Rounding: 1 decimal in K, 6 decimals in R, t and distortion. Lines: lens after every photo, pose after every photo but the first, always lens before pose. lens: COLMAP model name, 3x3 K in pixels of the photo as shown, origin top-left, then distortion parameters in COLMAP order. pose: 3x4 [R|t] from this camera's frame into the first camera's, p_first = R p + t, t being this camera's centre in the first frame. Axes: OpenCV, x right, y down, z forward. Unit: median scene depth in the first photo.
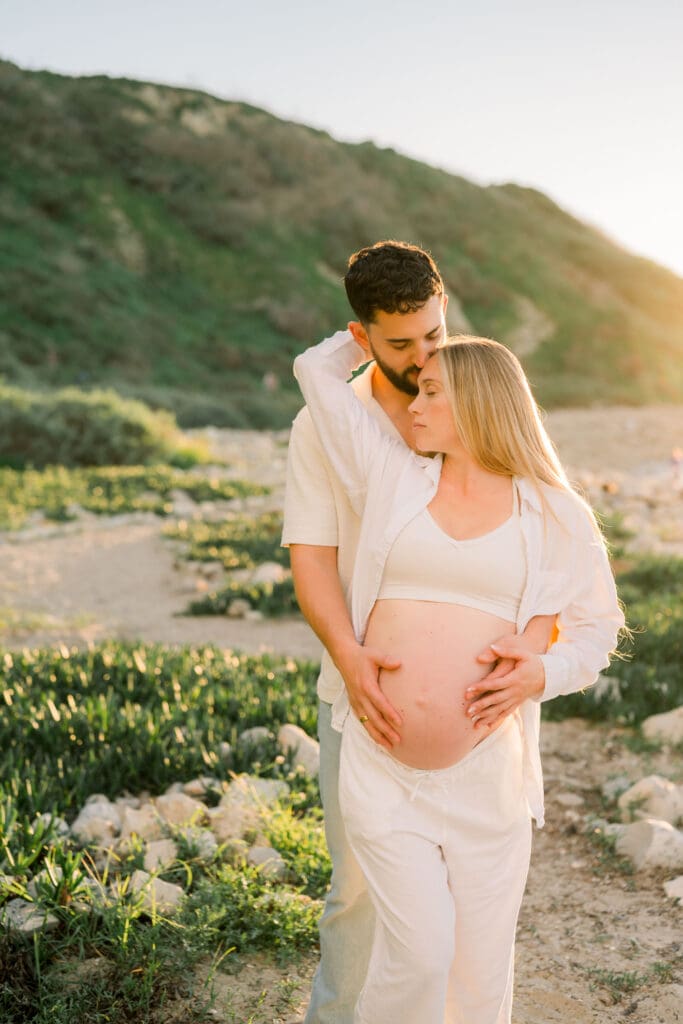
lens RADIAL K [[1448.0, 0, 341.5], [0, 1448.0, 512.0], [0, 0, 1]] dist [0.007939, -0.068764]
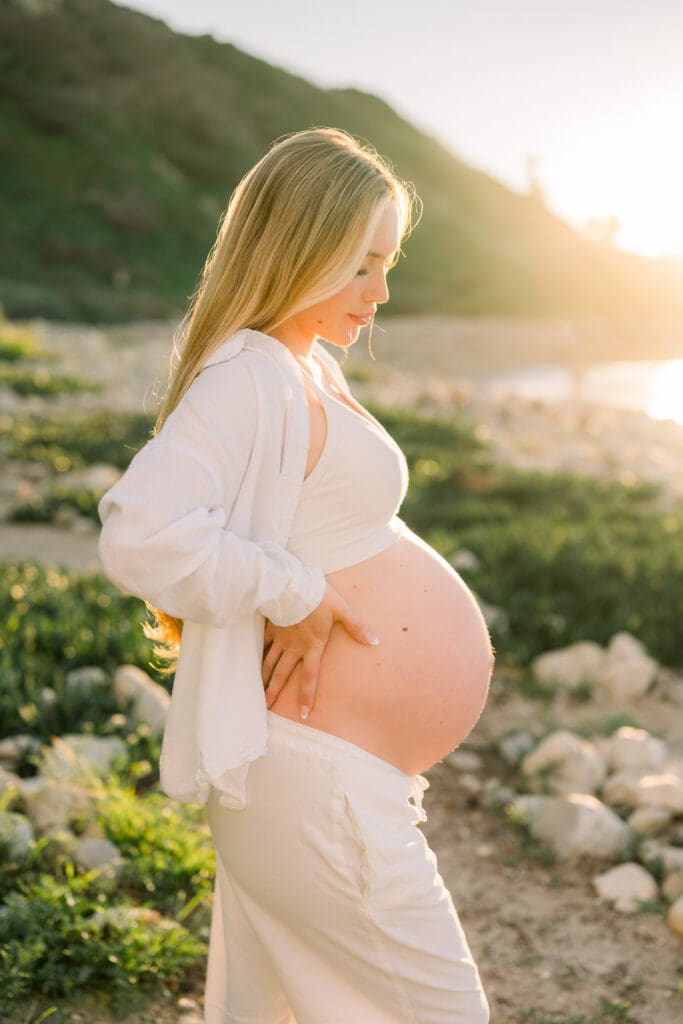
lens RADIAL K [[1448.0, 0, 341.5], [0, 1448.0, 512.0], [0, 0, 1]] dist [0.007939, -0.068764]
pose [[0.992754, 0.023391, 0.117869, -0.017702], [-0.031014, 0.997515, 0.063260, 0.004699], [-0.116096, -0.066458, 0.991012, 0.218404]]
